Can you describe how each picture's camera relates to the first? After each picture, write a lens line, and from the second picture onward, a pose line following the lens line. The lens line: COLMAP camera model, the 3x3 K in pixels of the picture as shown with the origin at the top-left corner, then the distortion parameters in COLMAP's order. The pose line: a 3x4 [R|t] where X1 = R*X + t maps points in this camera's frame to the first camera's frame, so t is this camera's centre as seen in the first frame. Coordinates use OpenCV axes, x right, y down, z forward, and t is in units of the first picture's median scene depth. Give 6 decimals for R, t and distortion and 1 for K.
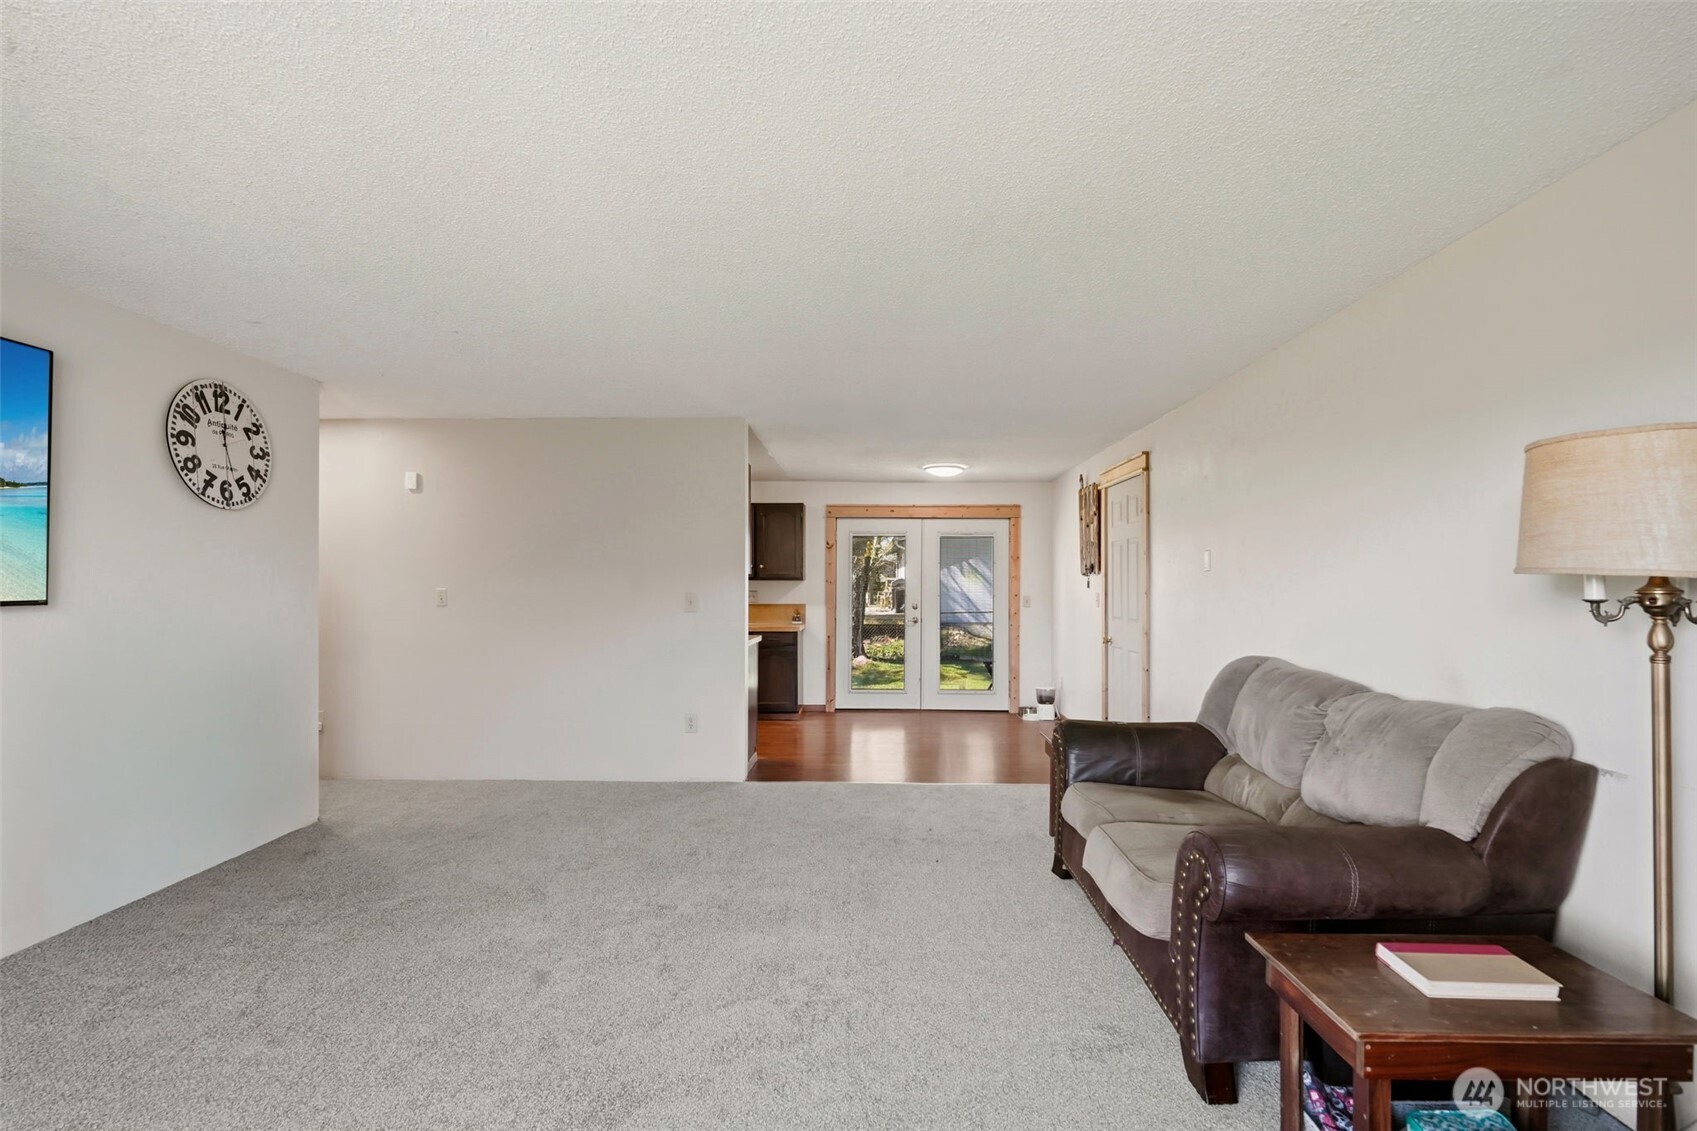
lens RADIAL K [[795.6, 0, 848.5], [0, 795.6, 565.5], [0, 0, 1]] dist [-0.003368, -0.001663]
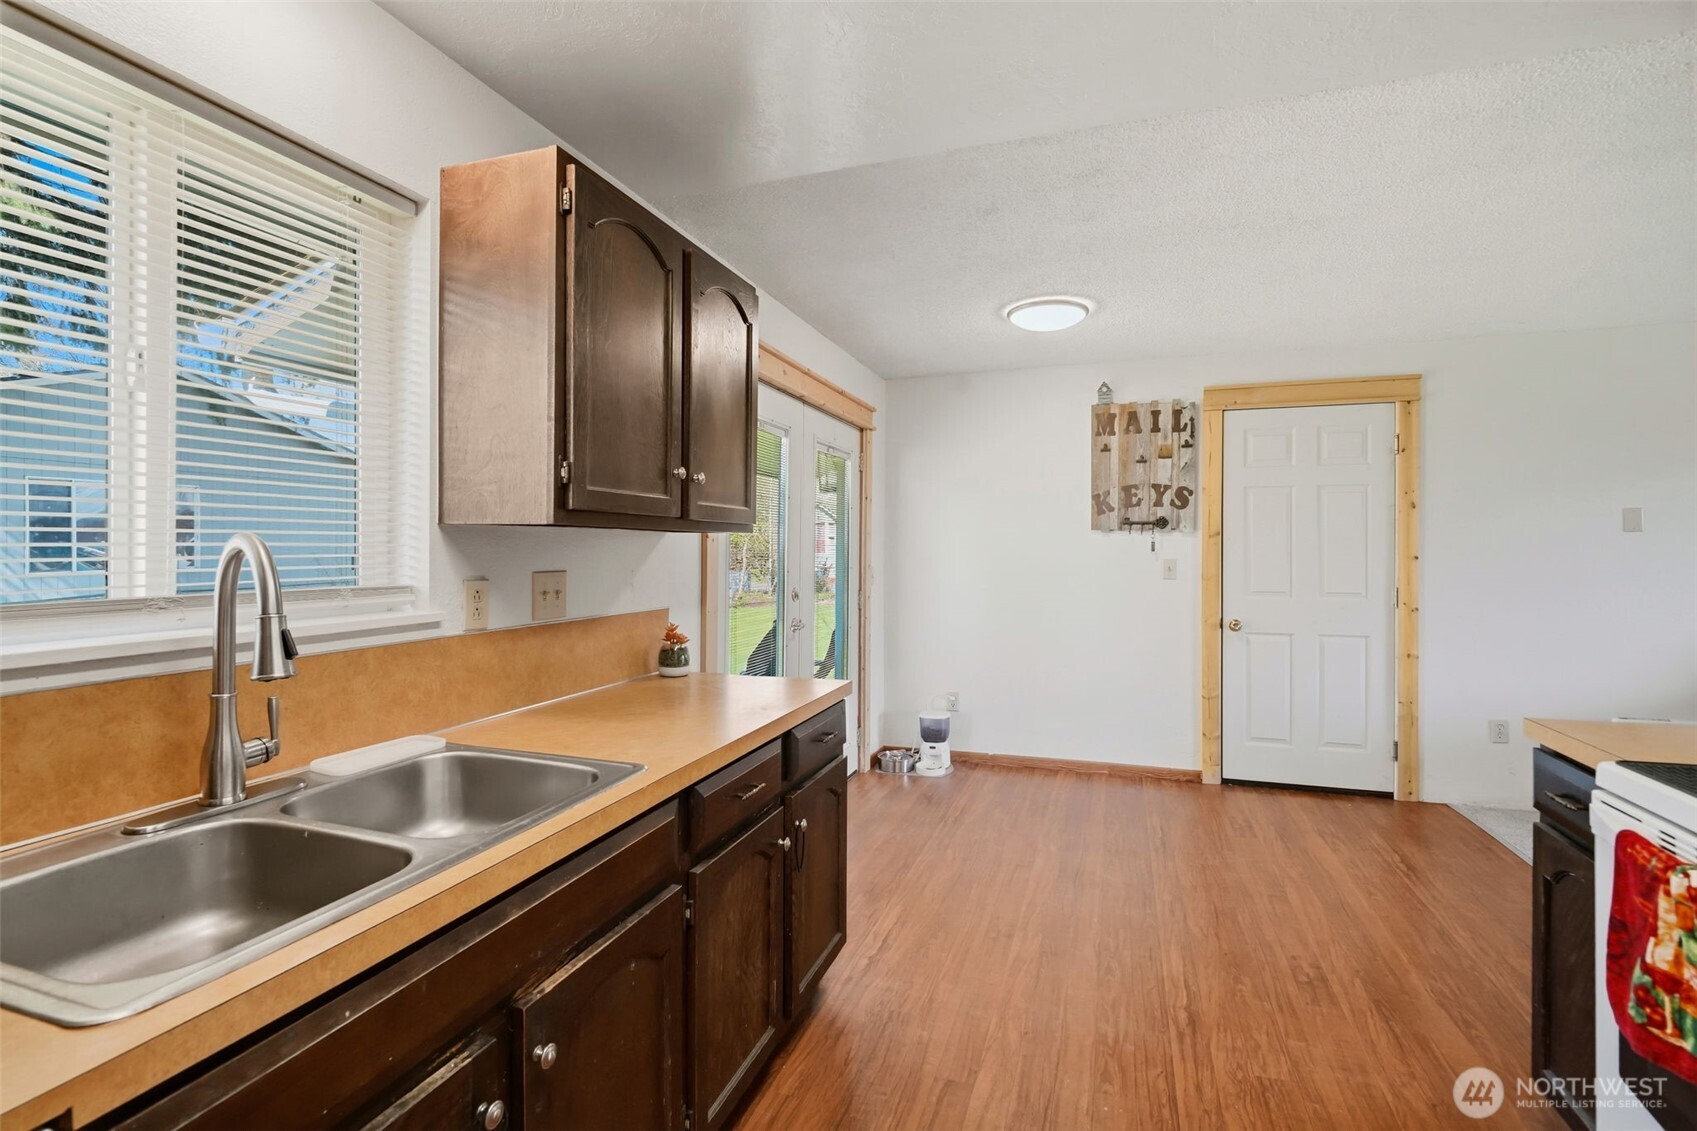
lens RADIAL K [[783.4, 0, 848.8], [0, 783.4, 539.5], [0, 0, 1]] dist [-0.004508, -0.000717]
pose [[0.299281, 0.006428, 0.954144, -0.332451], [-0.019400, 0.999812, -0.000650, 0.020458], [-0.953968, -0.018316, 0.299349, 0.840690]]
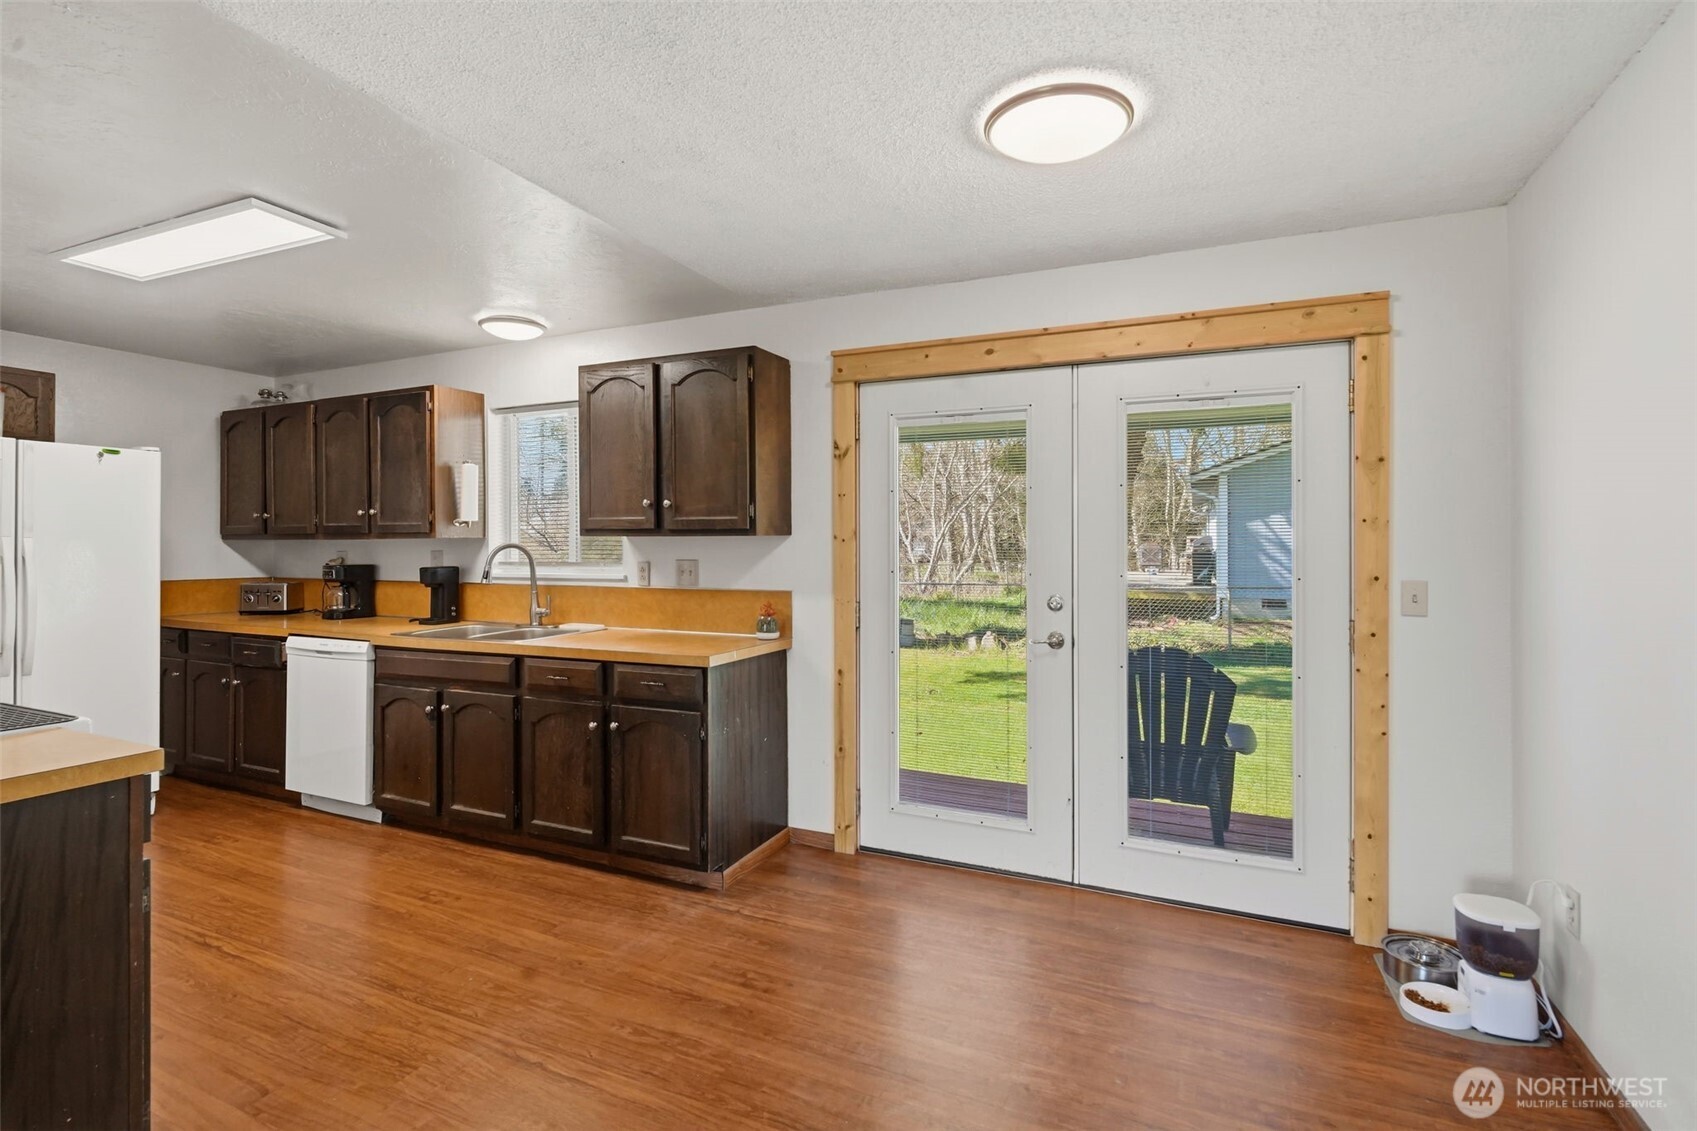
lens RADIAL K [[783.4, 0, 848.8], [0, 783.4, 539.5], [0, 0, 1]] dist [-0.004508, -0.000717]
pose [[0.926174, -0.005390, -0.377057, 0.132773], [0.012042, 0.999811, 0.015287, 0.014858], [0.376903, -0.018699, 0.926064, 0.626249]]
